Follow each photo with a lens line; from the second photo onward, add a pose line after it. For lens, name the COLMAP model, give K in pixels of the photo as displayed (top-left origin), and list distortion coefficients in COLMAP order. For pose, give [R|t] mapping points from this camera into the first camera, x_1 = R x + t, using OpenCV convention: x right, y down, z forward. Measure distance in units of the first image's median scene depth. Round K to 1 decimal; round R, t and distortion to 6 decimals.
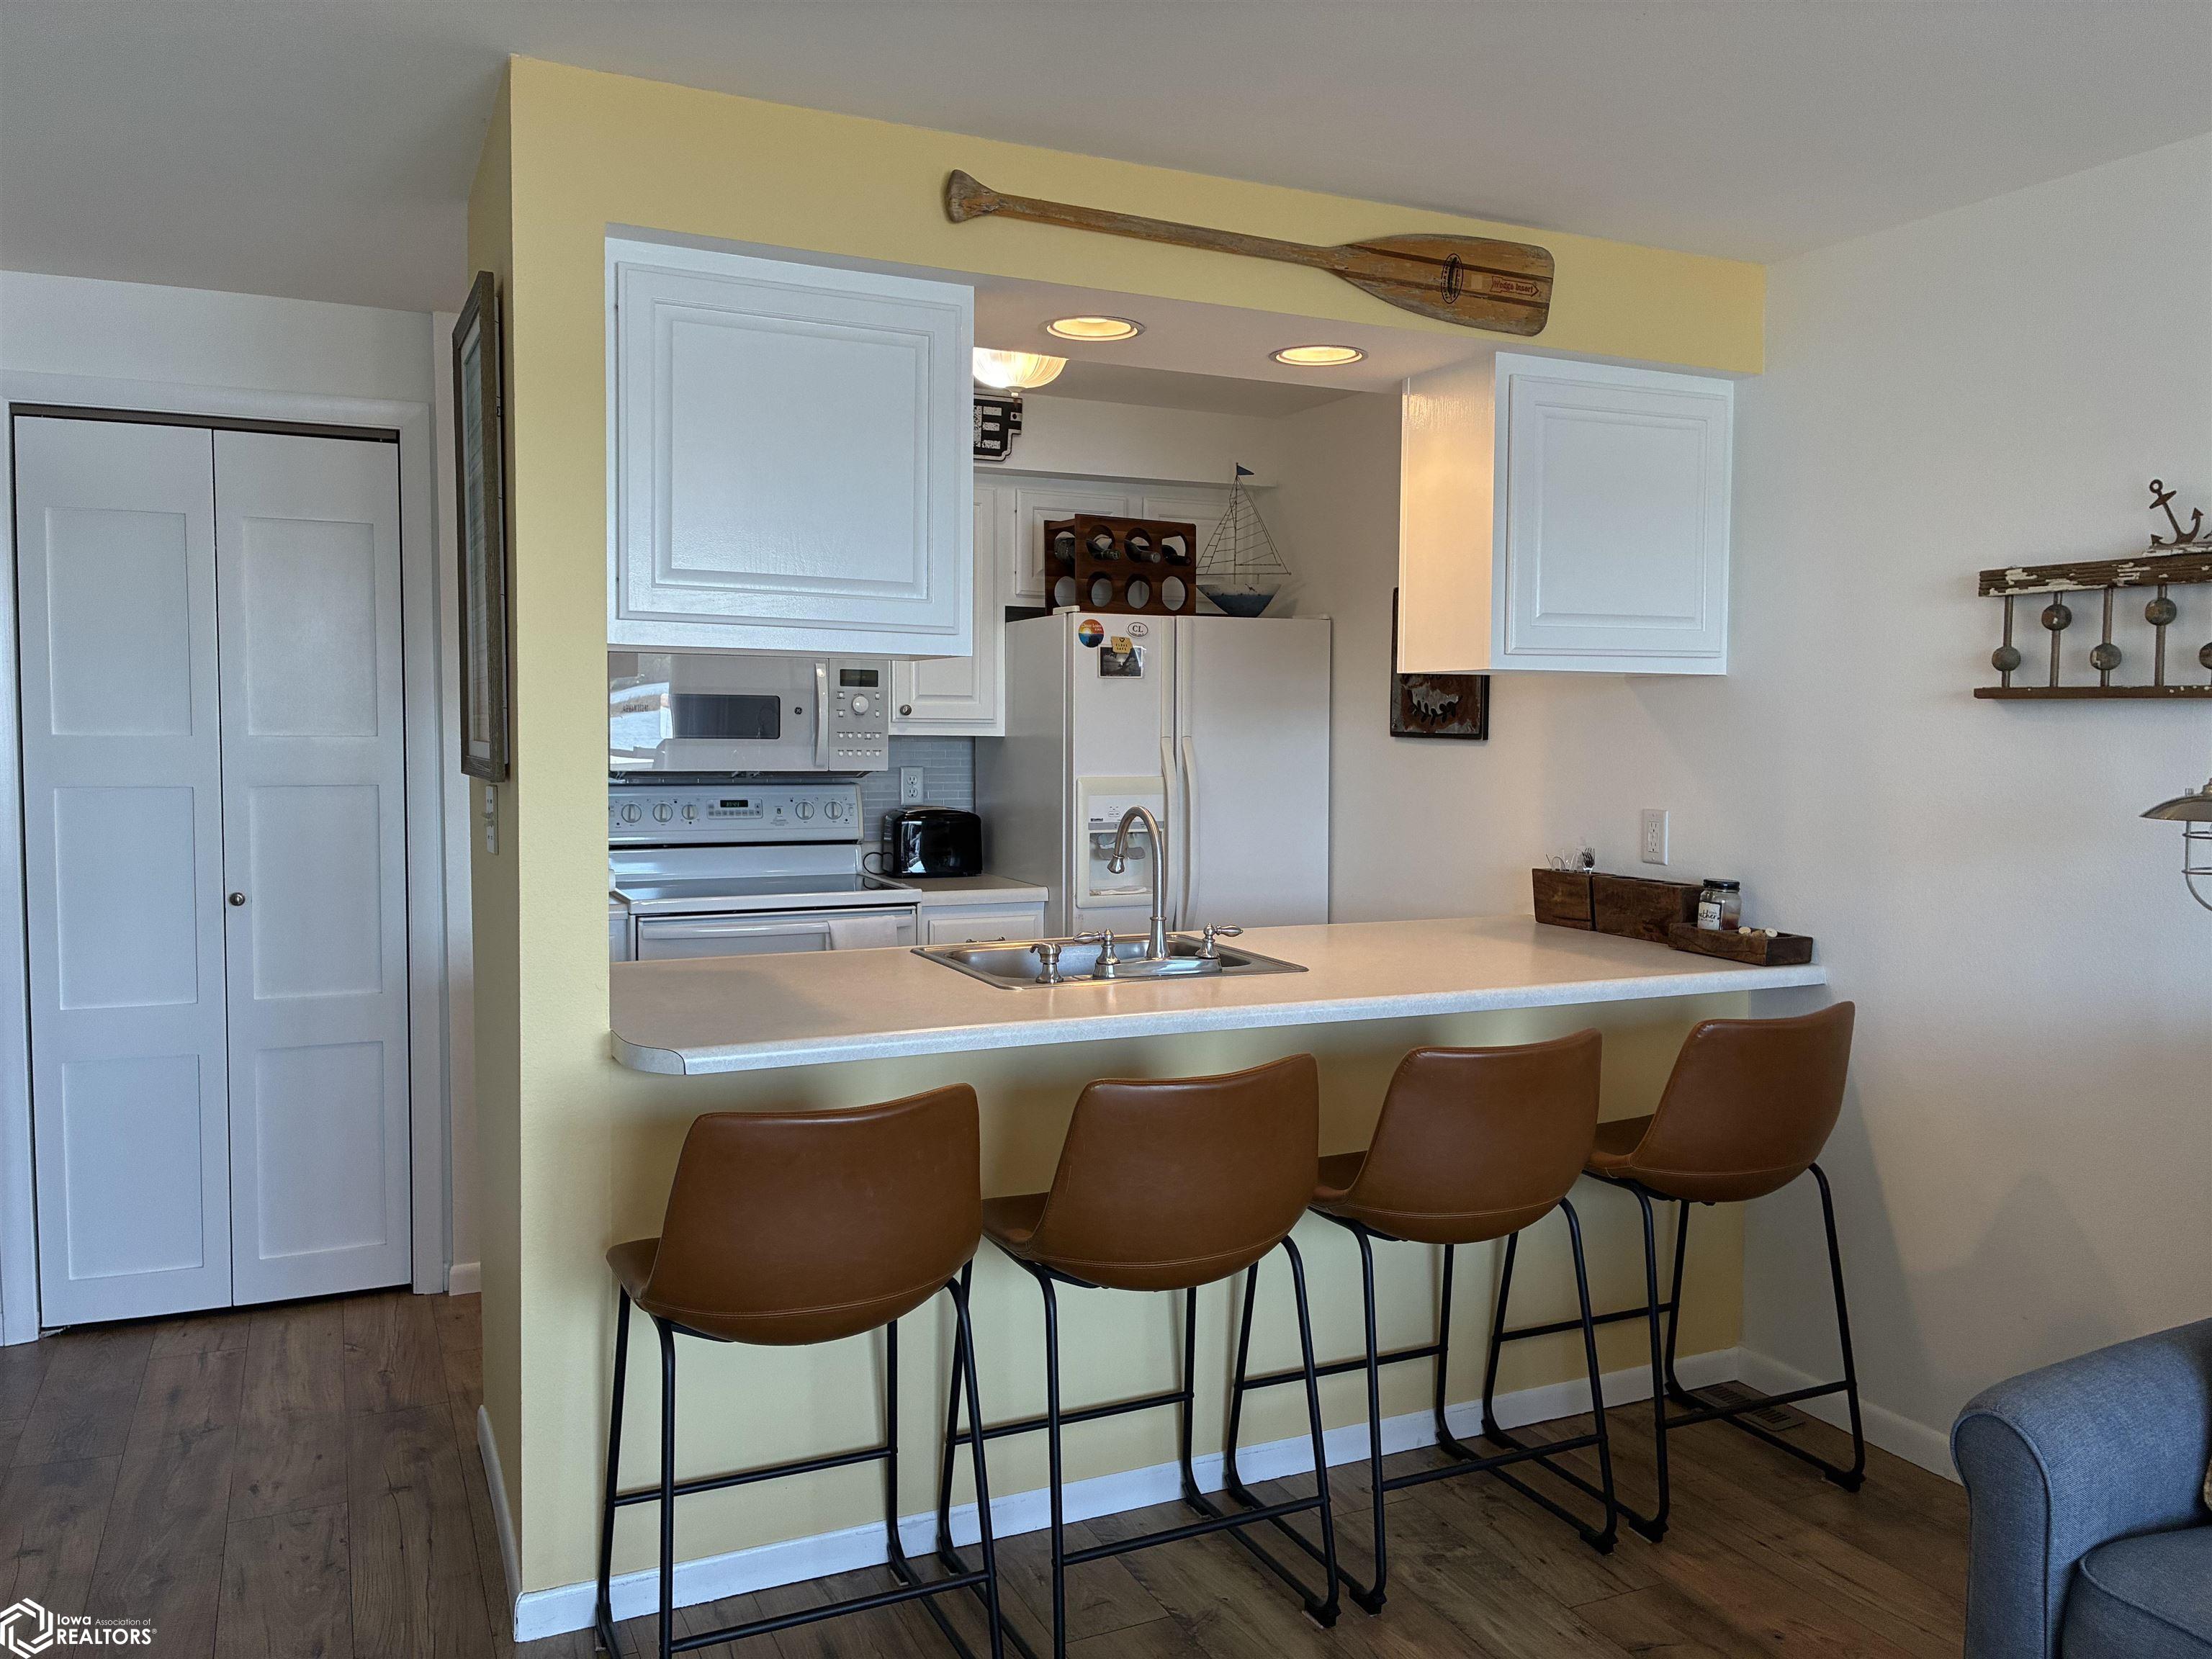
lens RADIAL K [[1691.7, 0, 1107.8], [0, 1691.7, 833.6], [0, 0, 1]] dist [0.093416, -0.154179]
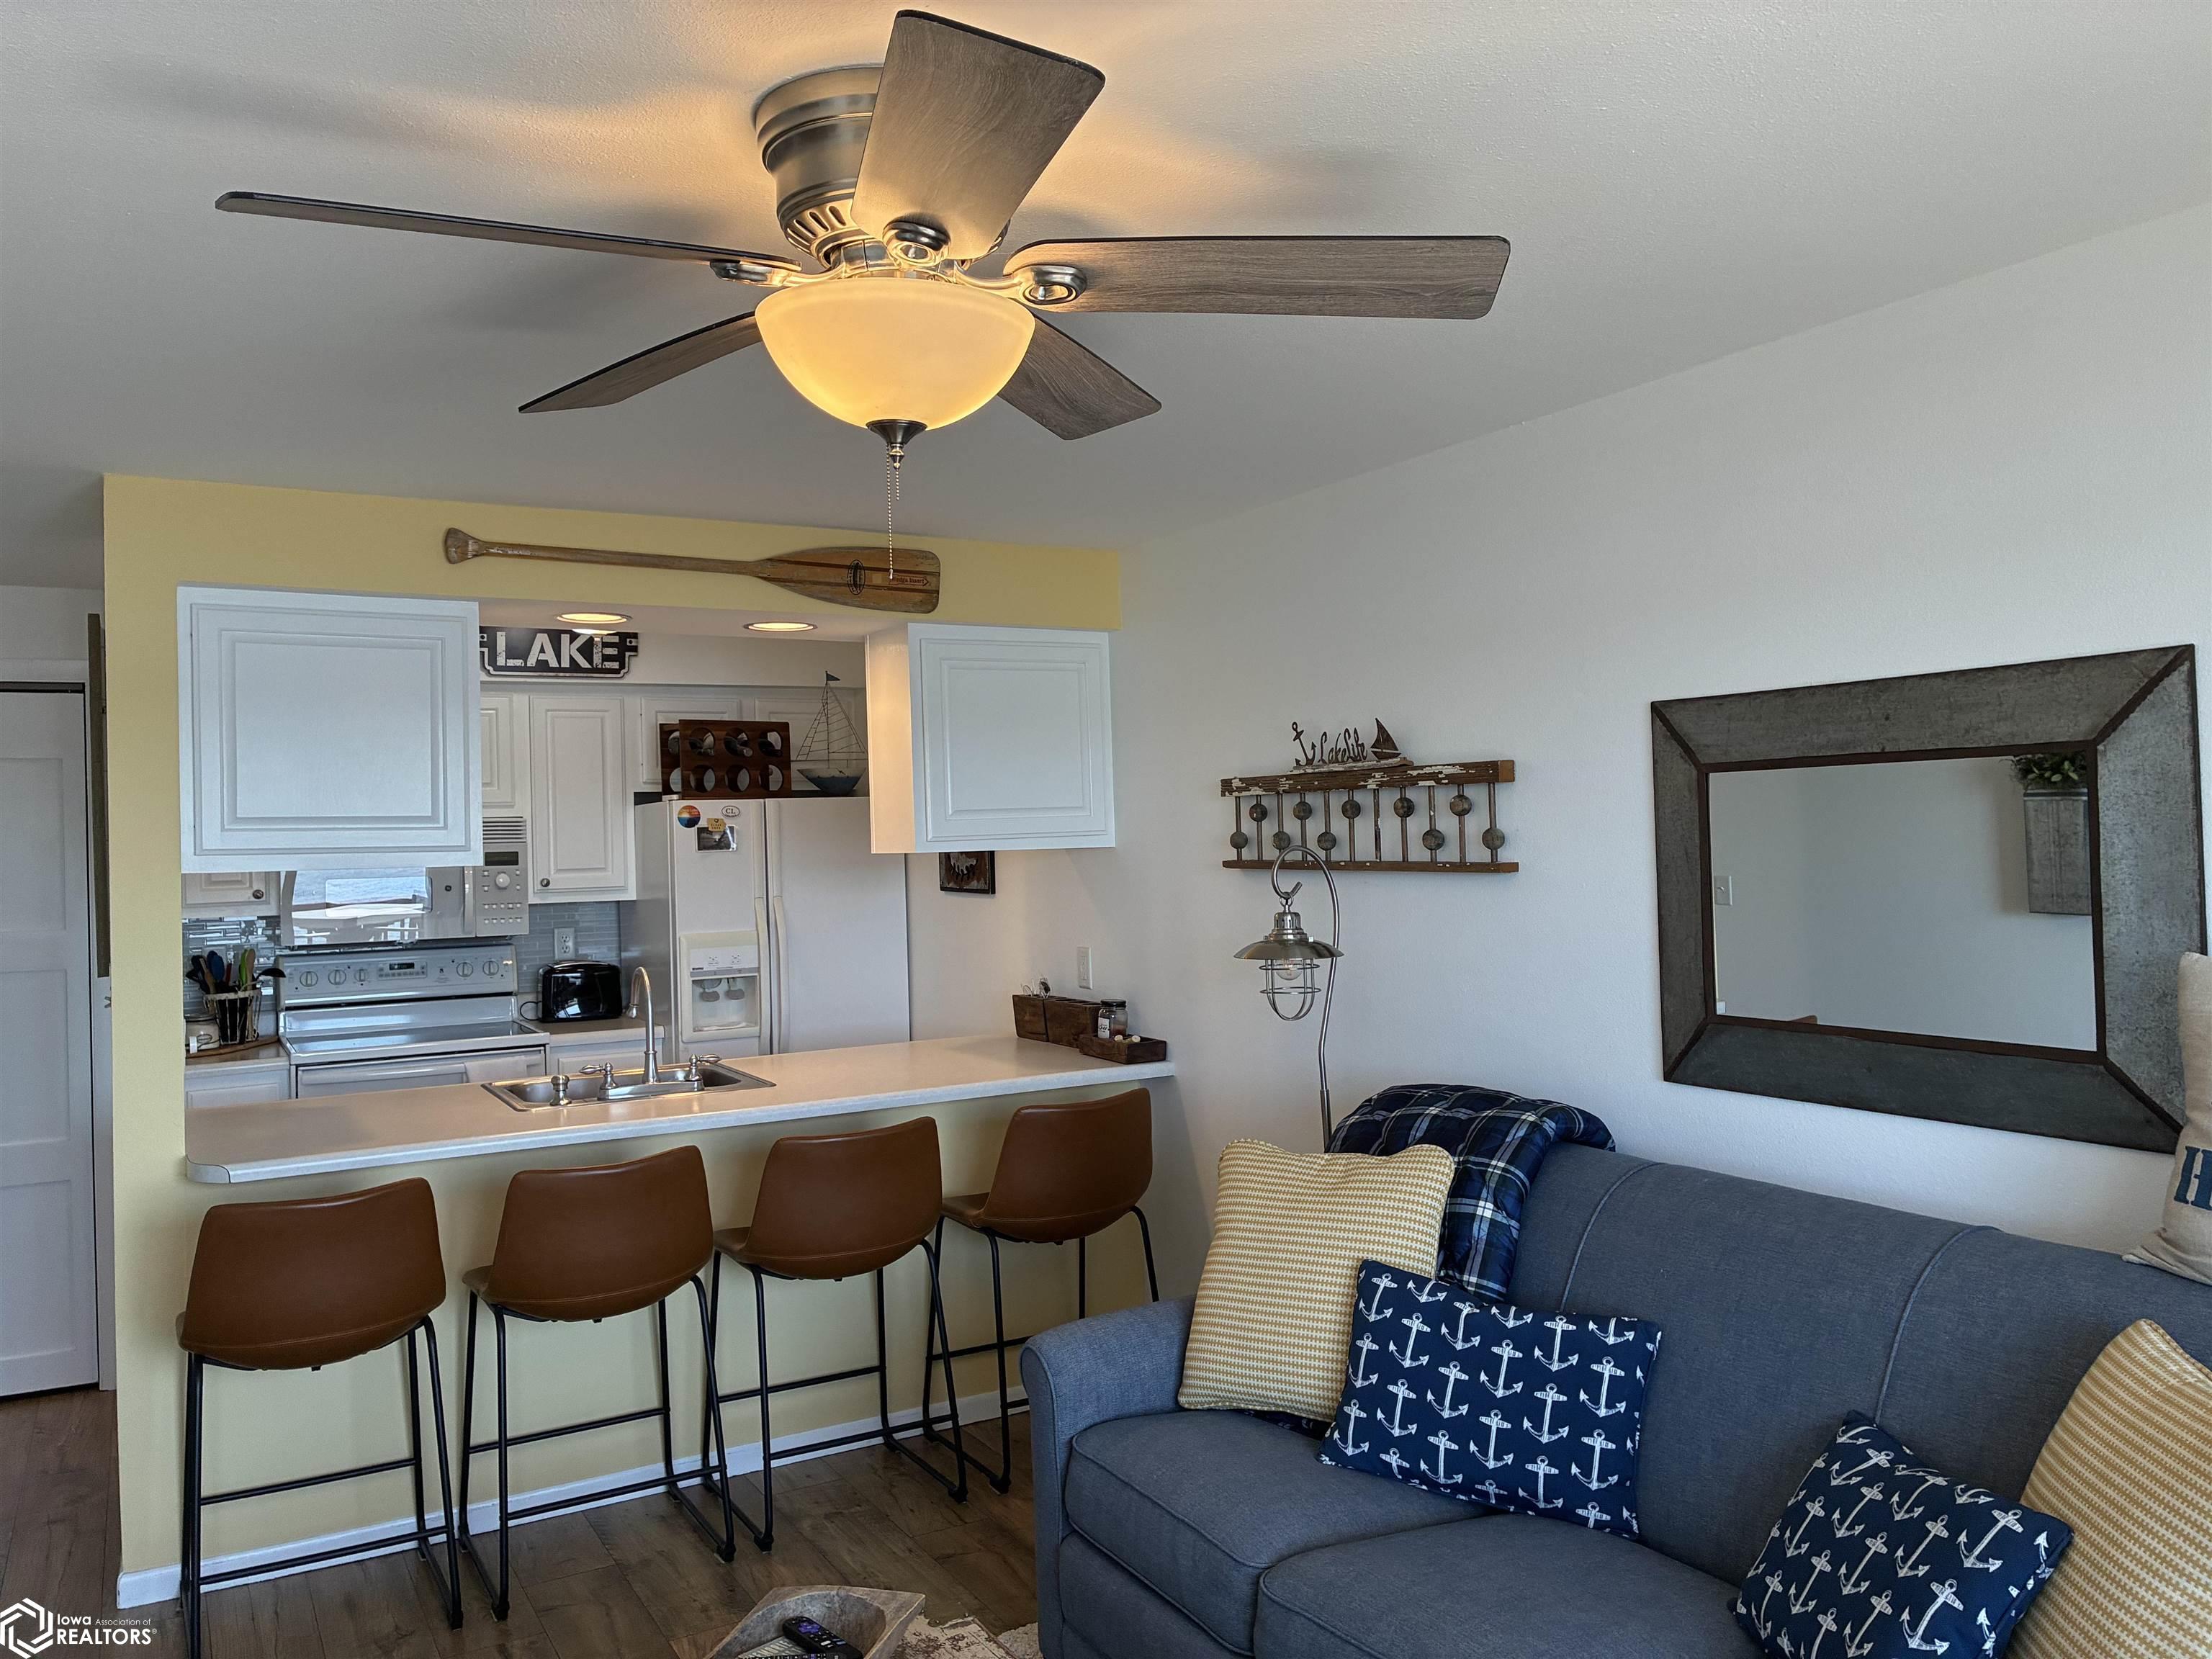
lens RADIAL K [[1681.5, 0, 1116.2], [0, 1681.5, 825.4], [0, 0, 1]] dist [0.060033, -0.086795]
pose [[0.995672, -0.034654, 0.086240, 0.231390], [0.040840, 0.996637, -0.071041, -0.014467], [-0.083488, 0.074255, 0.993738, -0.294509]]
